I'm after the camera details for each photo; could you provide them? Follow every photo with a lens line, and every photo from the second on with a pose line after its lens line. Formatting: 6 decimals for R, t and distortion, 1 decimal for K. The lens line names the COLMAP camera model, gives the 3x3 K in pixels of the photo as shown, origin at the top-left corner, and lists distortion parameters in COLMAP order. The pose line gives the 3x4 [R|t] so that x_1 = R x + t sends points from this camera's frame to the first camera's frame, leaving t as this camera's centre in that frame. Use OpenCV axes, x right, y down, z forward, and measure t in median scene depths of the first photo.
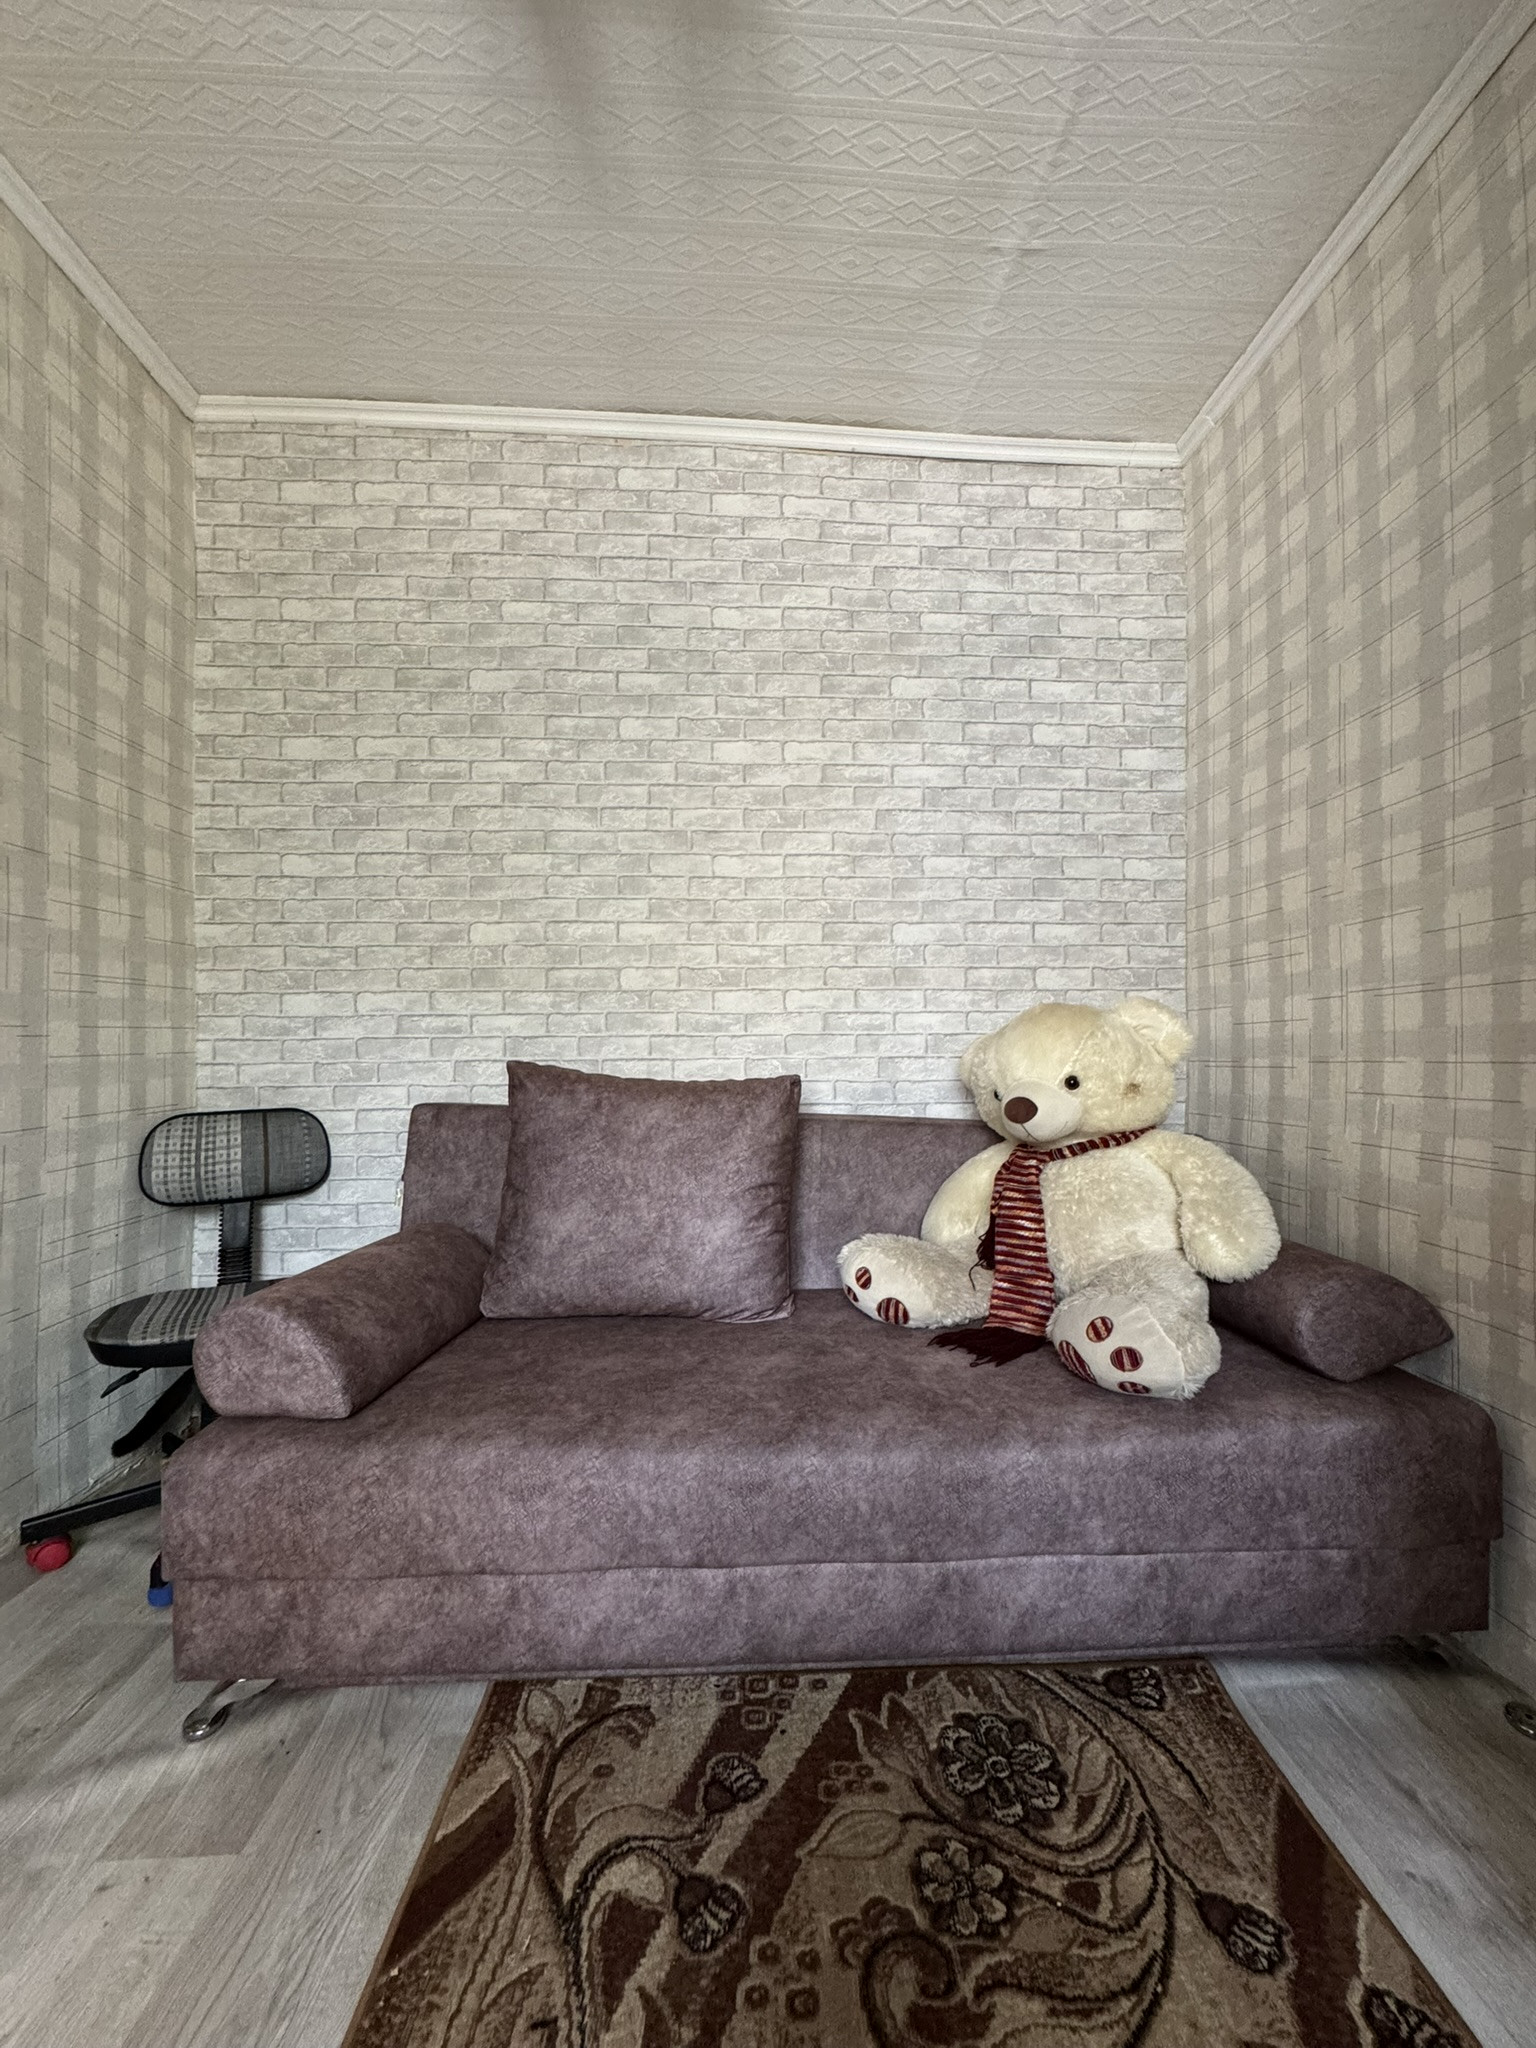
lens RADIAL K [[817.0, 0, 773.6], [0, 817.0, 1026.8], [0, 0, 1]] dist [-0.001330, 0.000370]
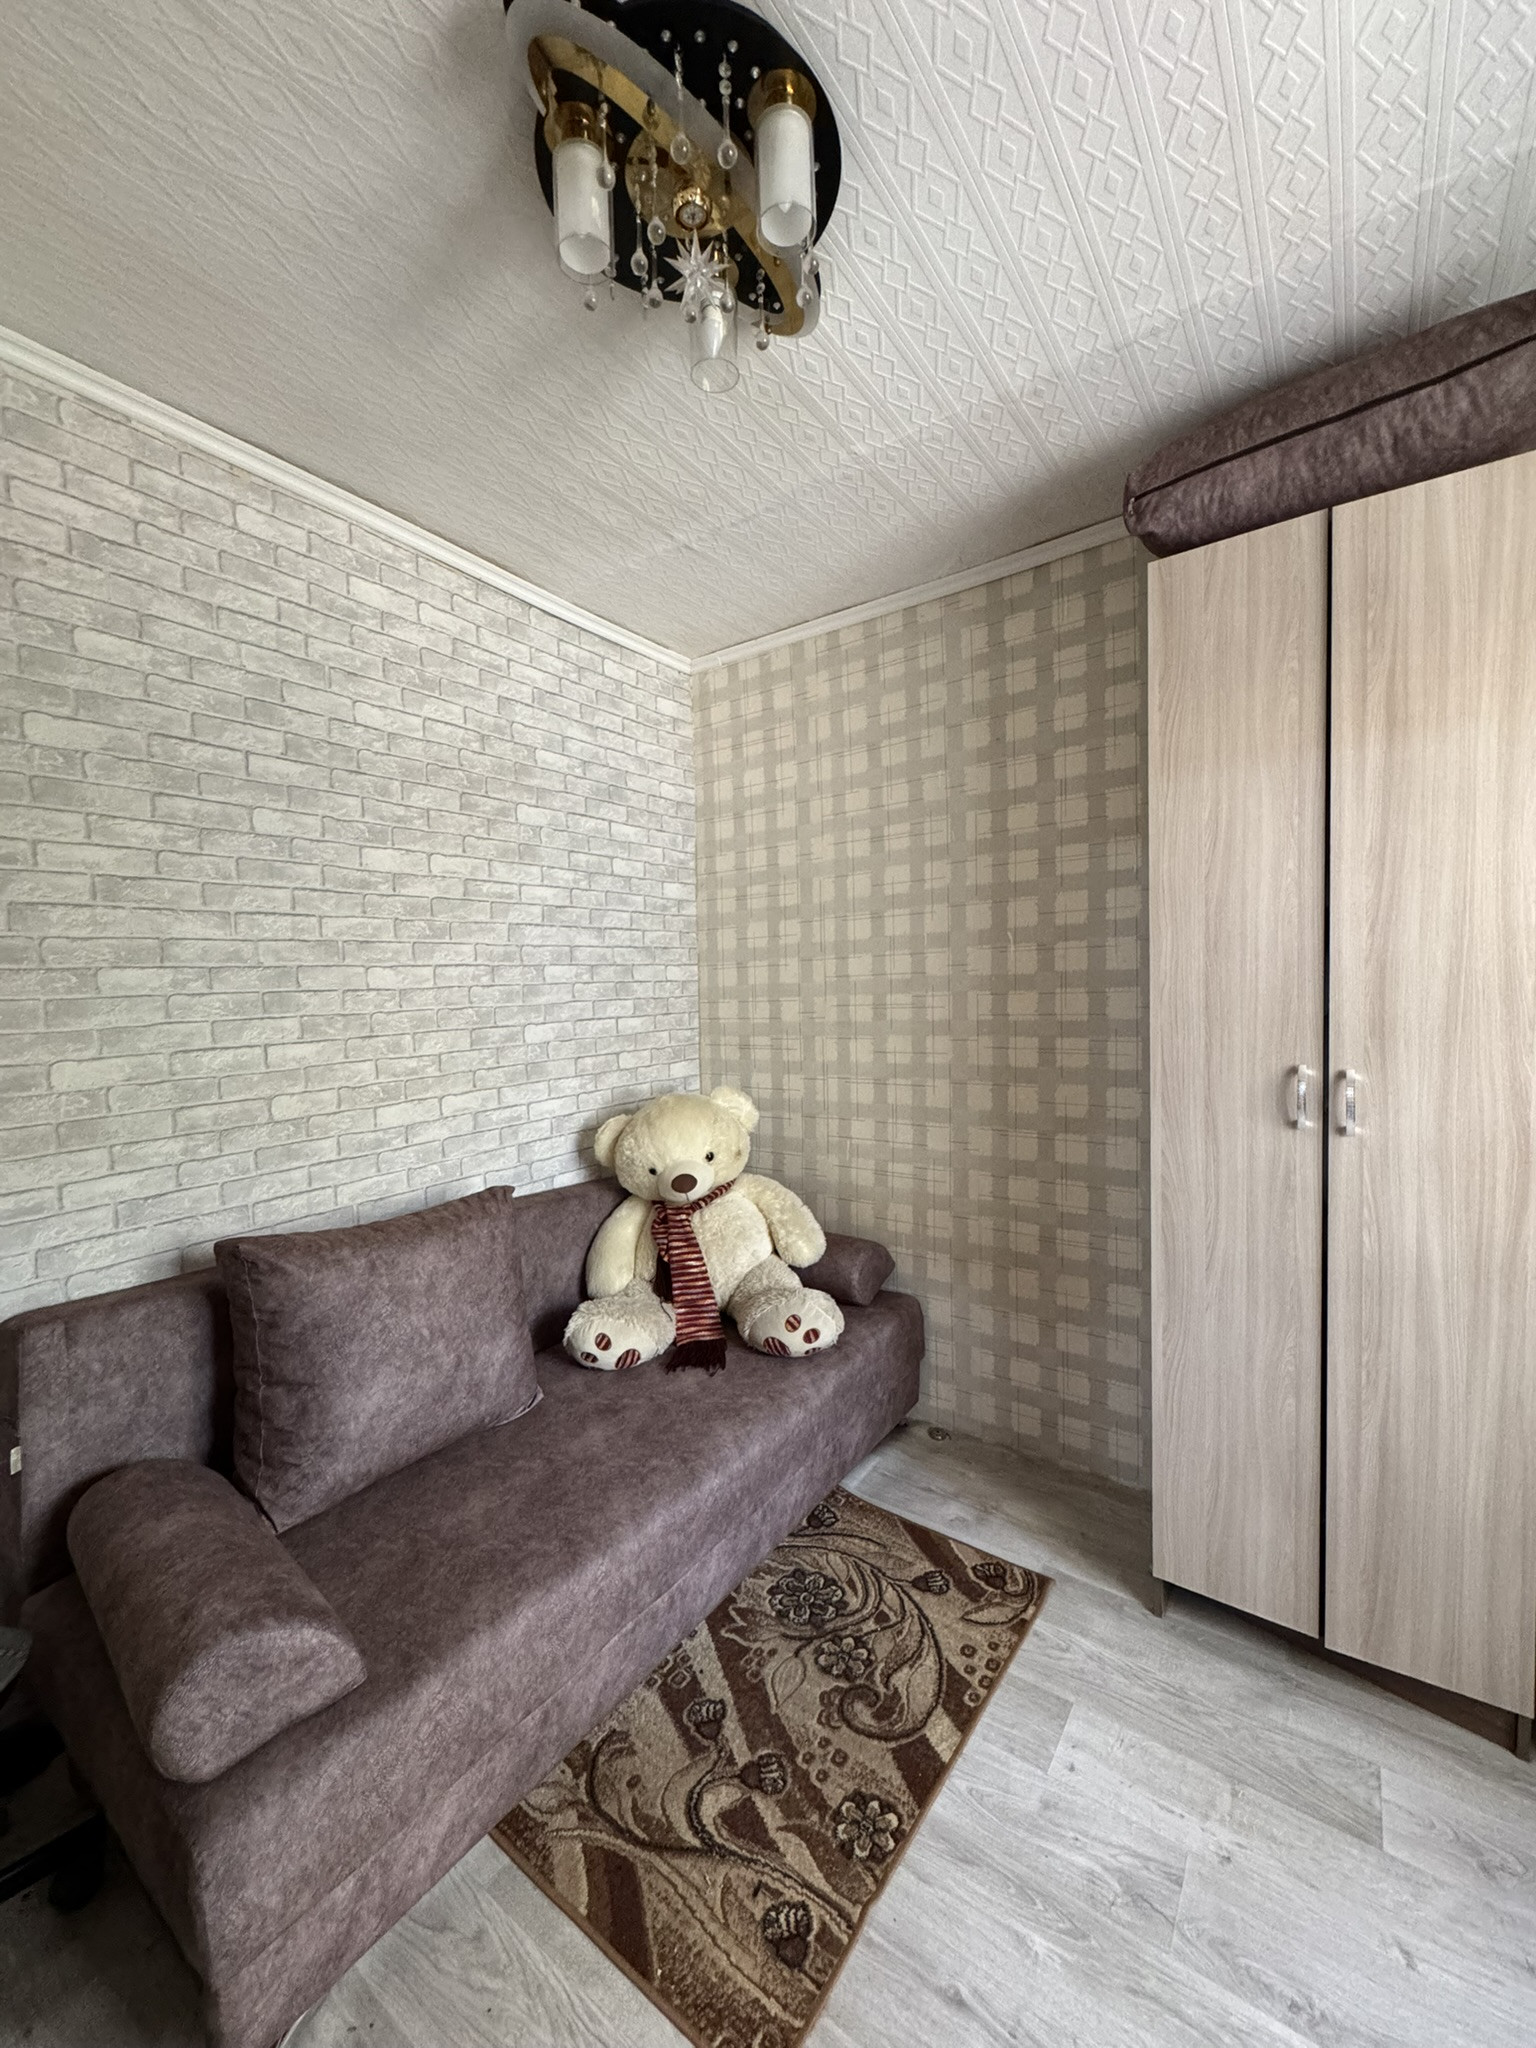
lens RADIAL K [[817.0, 0, 773.3], [0, 817.0, 1026.8], [0, 0, 1]] dist [-0.001330, 0.000370]
pose [[0.619731, -0.058518, 0.782630, -0.684697], [0.003751, 0.997426, 0.071609, -0.265791], [-0.784806, -0.041443, 0.618355, 0.037949]]
